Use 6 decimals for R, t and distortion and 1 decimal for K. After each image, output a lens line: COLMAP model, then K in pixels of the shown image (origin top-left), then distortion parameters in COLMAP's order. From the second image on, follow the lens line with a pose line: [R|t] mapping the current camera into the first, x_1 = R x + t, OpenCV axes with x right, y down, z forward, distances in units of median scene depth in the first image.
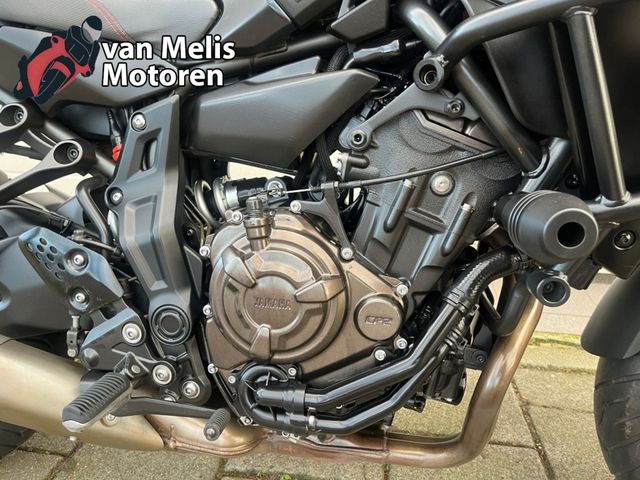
lens RADIAL K [[488.5, 0, 322.6], [0, 488.5, 245.1], [0, 0, 1]] dist [0.062401, -0.086851]
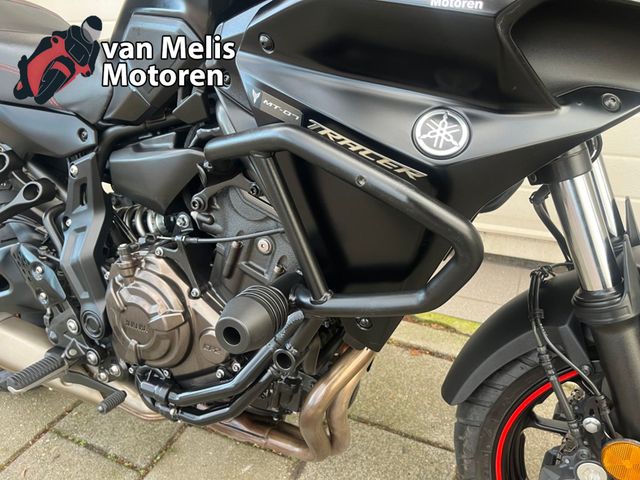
lens RADIAL K [[488.5, 0, 326.6], [0, 488.5, 248.1], [0, 0, 1]] dist [0.062401, -0.086851]
pose [[0.955221, 0.088905, -0.282221, 0.683721], [-0.048972, 0.988141, 0.145527, -0.281371], [0.291812, -0.125190, 0.948247, -0.075025]]
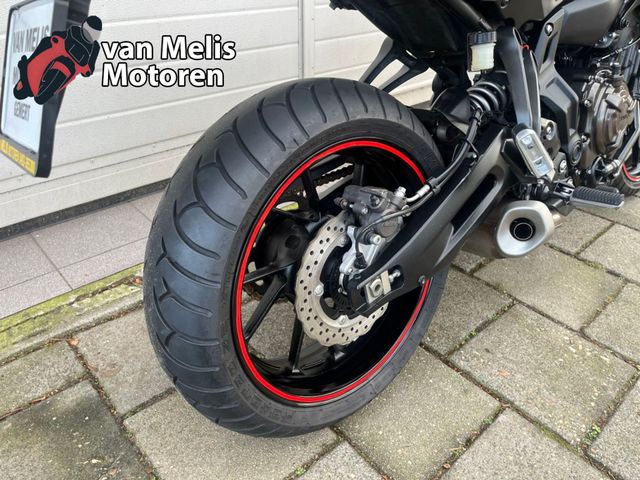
lens RADIAL K [[488.5, 0, 326.0], [0, 488.5, 243.5], [0, 0, 1]] dist [0.062401, -0.086851]
pose [[0.642309, -0.413691, 0.645212, -2.121556], [0.251765, 0.908992, 0.332186, -0.339675], [-0.723915, -0.050924, 0.688007, 0.449380]]
